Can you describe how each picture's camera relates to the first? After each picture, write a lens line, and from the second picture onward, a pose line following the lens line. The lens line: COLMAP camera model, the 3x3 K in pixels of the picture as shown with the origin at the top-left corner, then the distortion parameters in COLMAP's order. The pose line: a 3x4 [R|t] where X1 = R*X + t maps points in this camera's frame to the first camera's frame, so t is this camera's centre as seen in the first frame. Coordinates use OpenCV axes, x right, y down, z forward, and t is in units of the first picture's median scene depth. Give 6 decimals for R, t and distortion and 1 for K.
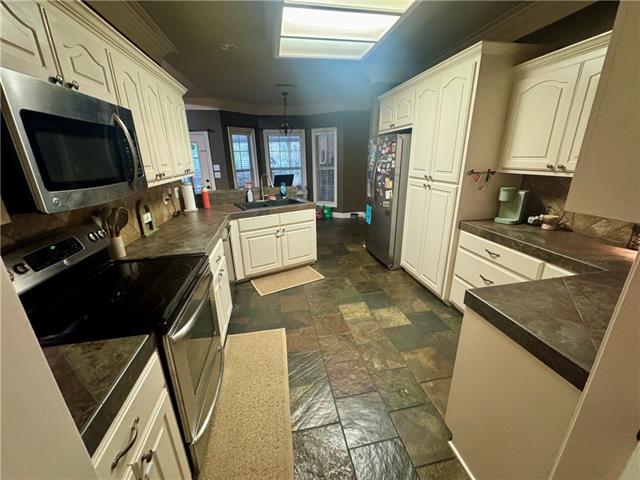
lens RADIAL K [[254.3, 0, 320.0], [0, 254.3, 240.0], [0, 0, 1]] dist [-0.008584, 0.000048]
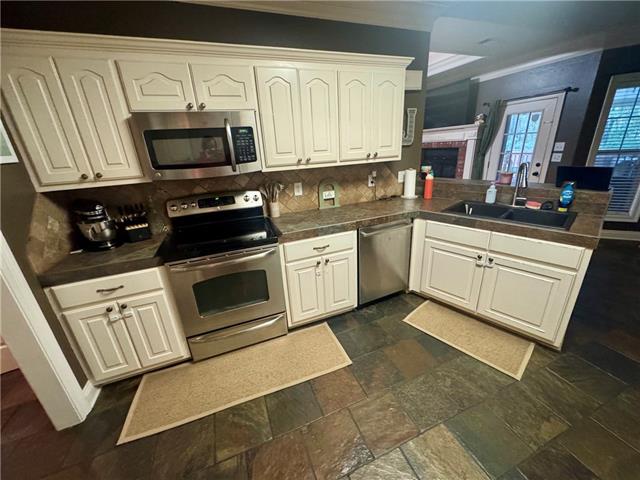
lens RADIAL K [[254.3, 0, 320.0], [0, 254.3, 240.0], [0, 0, 1]] dist [-0.008584, 0.000048]
pose [[0.190519, 0.349480, -0.917369, 0.315895], [-0.259862, 0.919105, 0.296173, -0.155659], [0.946665, 0.181962, 0.265923, 0.454480]]
